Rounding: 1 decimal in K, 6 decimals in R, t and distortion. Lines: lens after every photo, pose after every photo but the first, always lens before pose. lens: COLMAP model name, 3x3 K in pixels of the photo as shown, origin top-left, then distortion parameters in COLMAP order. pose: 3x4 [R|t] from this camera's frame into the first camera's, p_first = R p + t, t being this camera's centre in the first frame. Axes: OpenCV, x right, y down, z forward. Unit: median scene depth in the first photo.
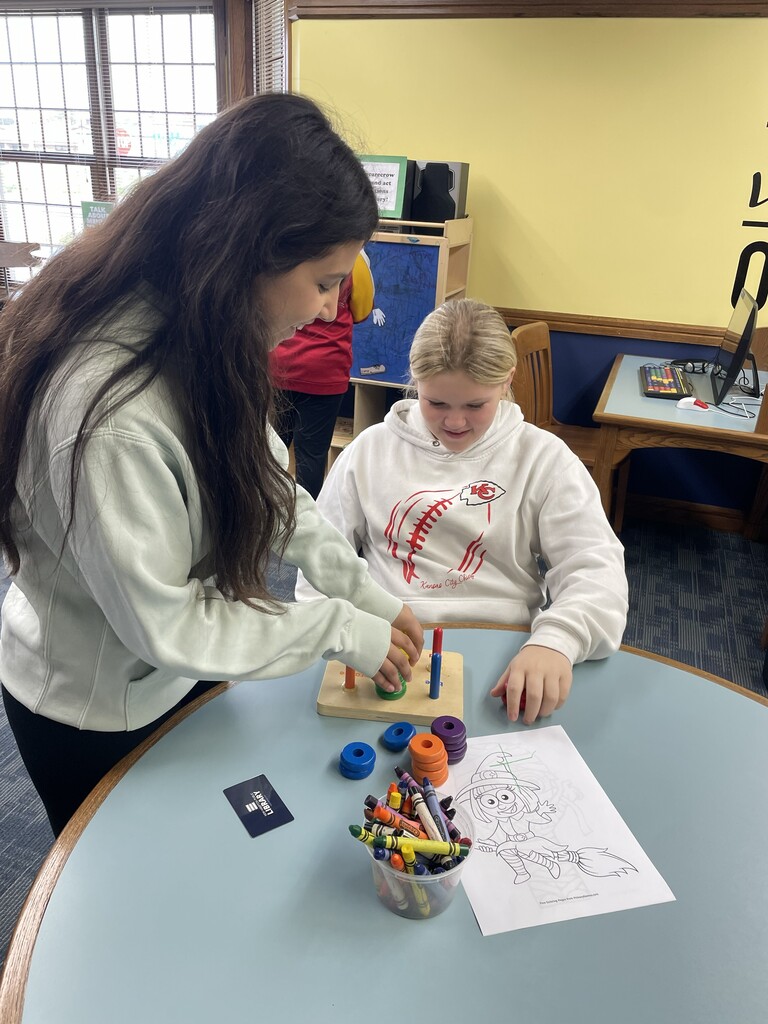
lens RADIAL K [[769.9, 0, 384.0], [0, 769.9, 512.0], [0, 0, 1]] dist [0.007494, 0.001223]
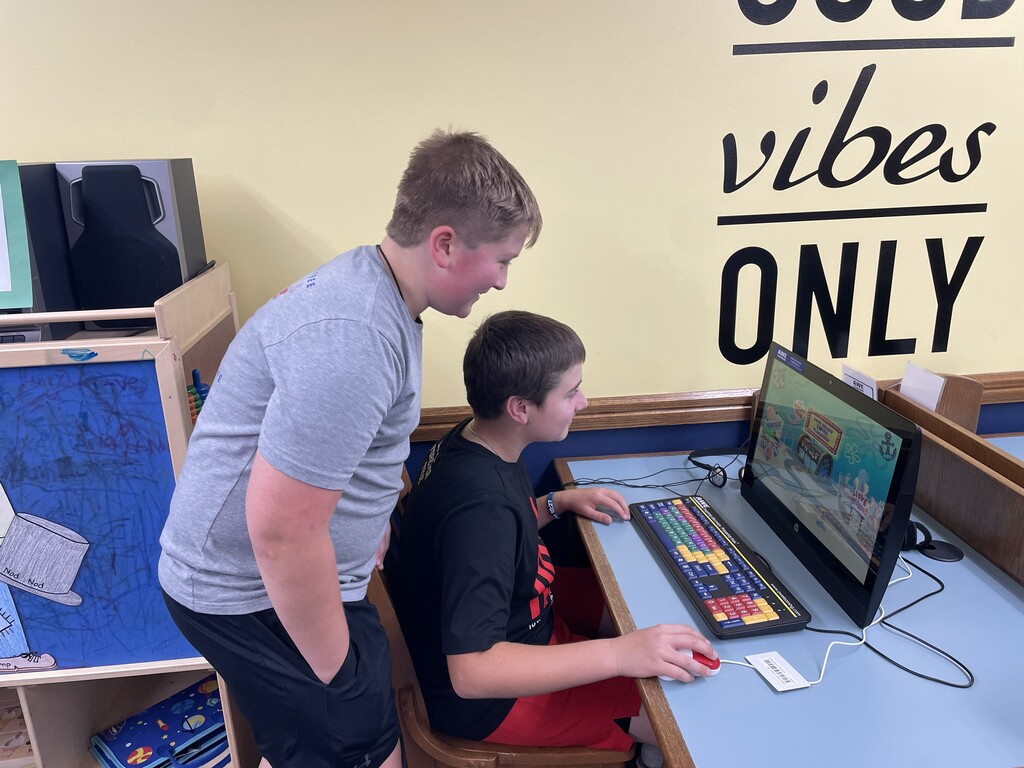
lens RADIAL K [[774.9, 0, 512.0], [0, 774.9, 384.0], [0, 0, 1]] dist [0.095320, -0.001168]
pose [[0.901090, -0.206515, 0.381299, 0.078222], [0.243809, 0.968447, -0.051652, -0.253095], [-0.358601, 0.139507, 0.923008, 0.513733]]
